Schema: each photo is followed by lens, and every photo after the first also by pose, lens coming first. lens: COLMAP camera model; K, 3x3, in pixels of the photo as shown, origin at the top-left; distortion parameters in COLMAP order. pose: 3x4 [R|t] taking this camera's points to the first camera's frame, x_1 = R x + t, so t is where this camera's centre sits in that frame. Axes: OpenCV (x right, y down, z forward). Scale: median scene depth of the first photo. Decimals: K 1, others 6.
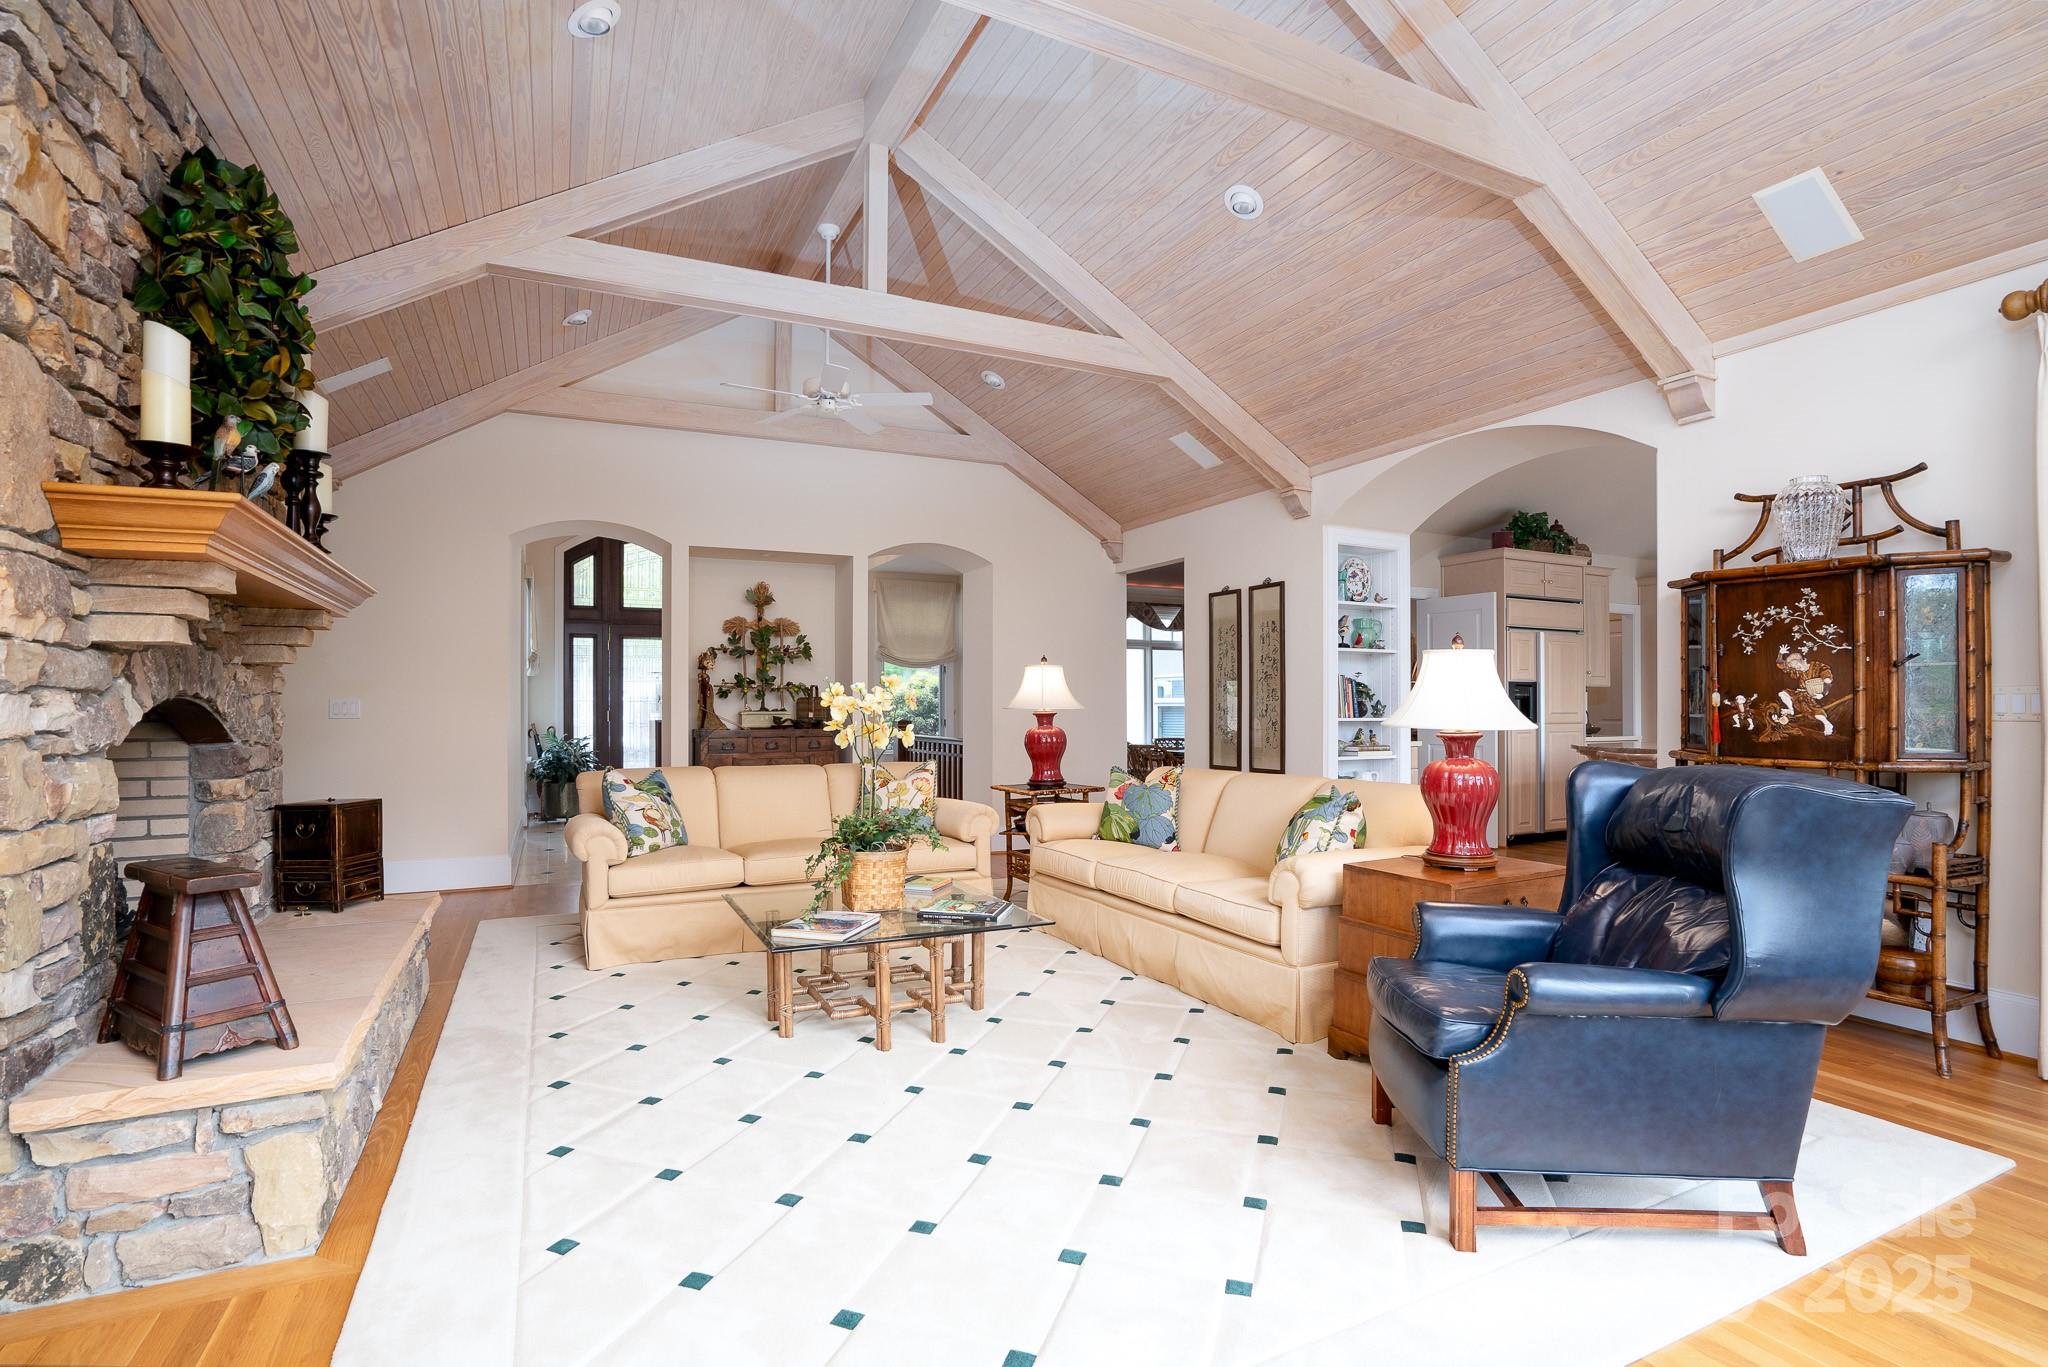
lens RADIAL K [[982.1, 0, 1022.4], [0, 982.1, 693.3], [0, 0, 1]] dist [-0.046277, 0.013274]
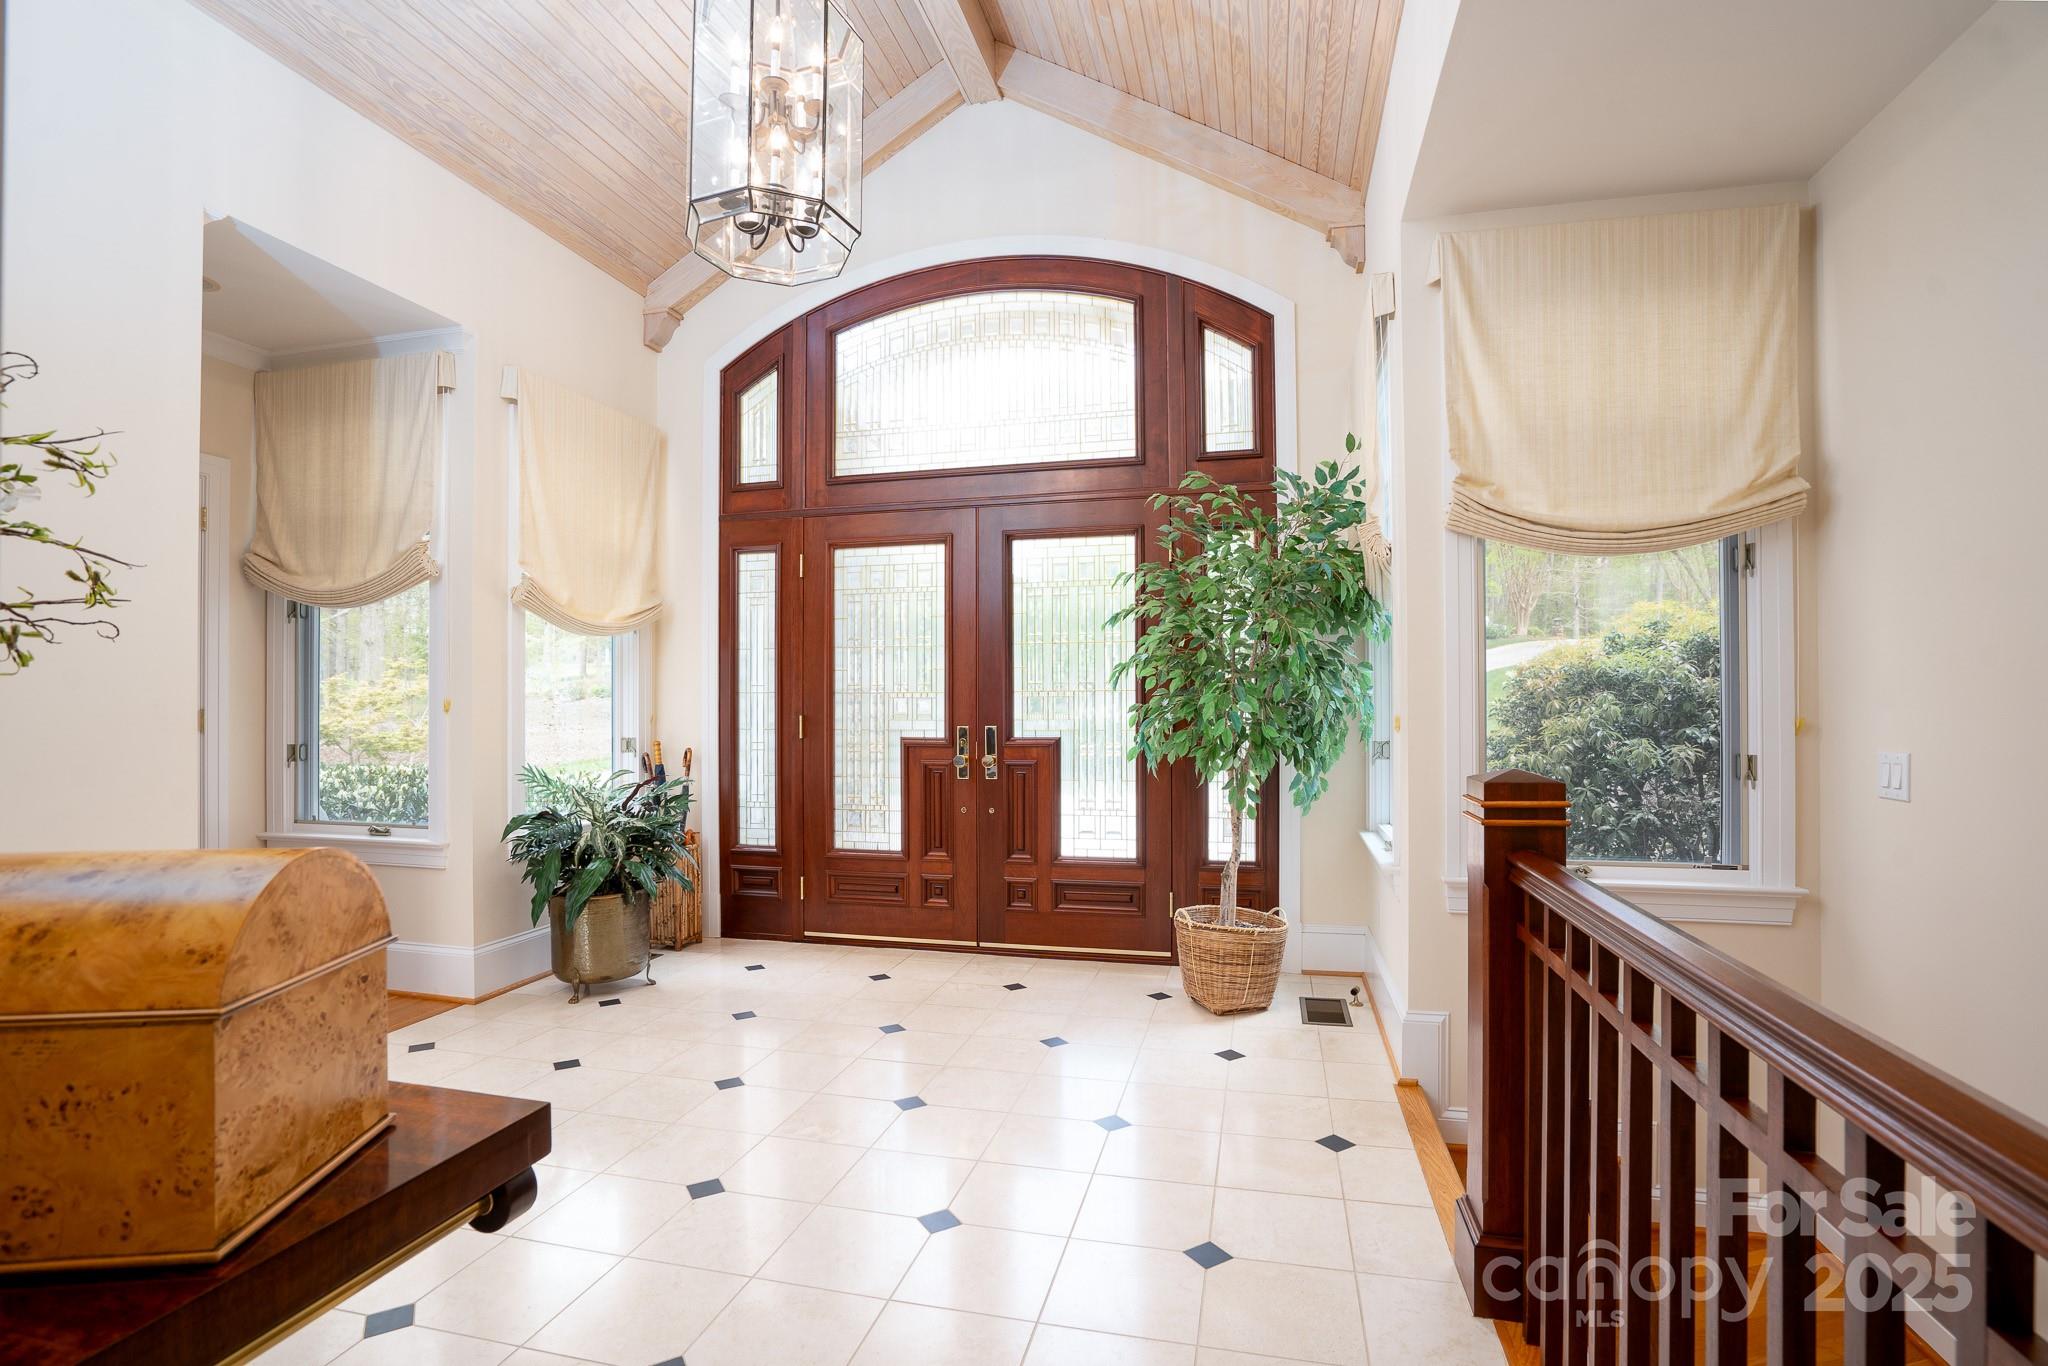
lens RADIAL K [[982.1, 0, 1005.9], [0, 982.1, 699.2], [0, 0, 1]] dist [-0.046277, 0.013274]
pose [[0.757582, -0.005702, -0.652715, -0.065449], [0.006835, 0.999976, -0.000803, 0.011950], [0.652704, -0.003853, 0.757603, 0.717124]]
